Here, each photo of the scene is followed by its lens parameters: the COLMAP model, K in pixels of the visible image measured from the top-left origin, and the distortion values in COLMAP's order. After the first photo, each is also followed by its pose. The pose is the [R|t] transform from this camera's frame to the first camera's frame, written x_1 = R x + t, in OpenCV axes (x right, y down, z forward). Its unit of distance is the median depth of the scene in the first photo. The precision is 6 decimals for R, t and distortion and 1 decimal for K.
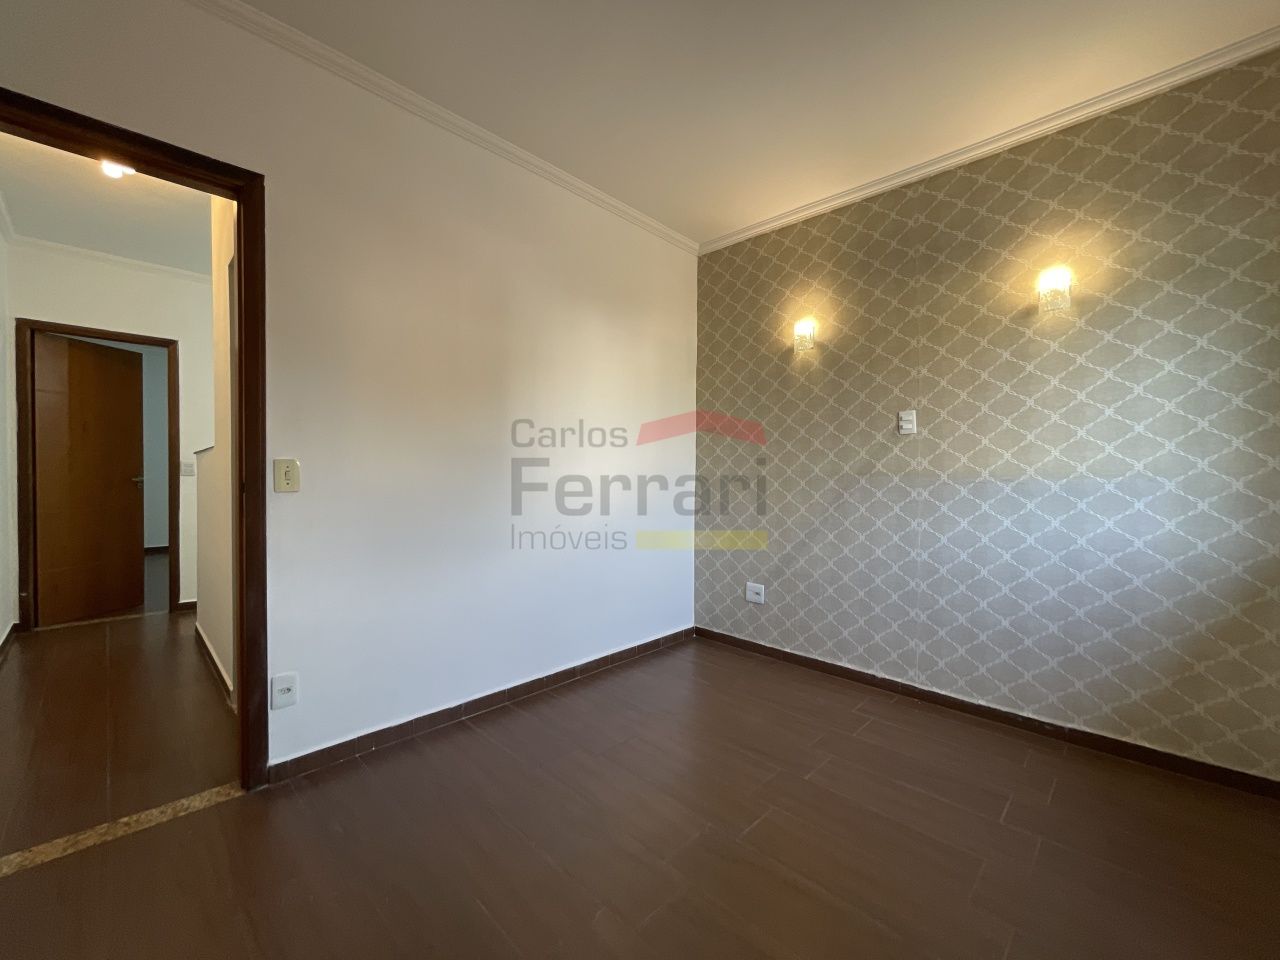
lens RADIAL K [[516.2, 0, 640.7], [0, 516.2, 477.2], [0, 0, 1]] dist [0.000653, 0.000197]
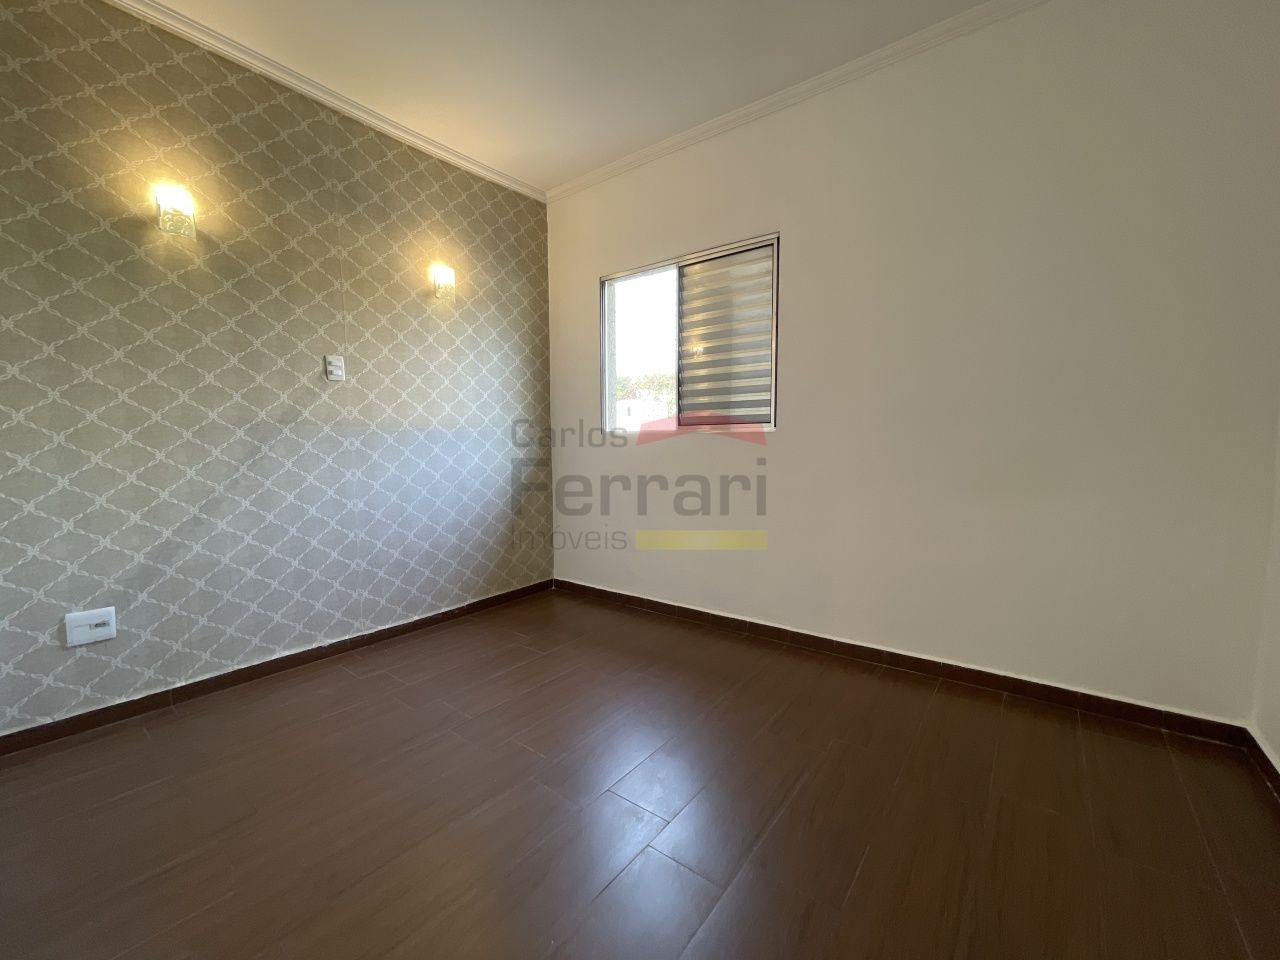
lens RADIAL K [[516.2, 0, 642.3], [0, 516.2, 477.9], [0, 0, 1]] dist [0.000653, 0.000197]
pose [[-0.105422, -0.075397, 0.991565, -0.498328], [0.016149, 0.996860, 0.077516, 0.030187], [-0.994296, 0.024185, -0.103873, 0.549237]]
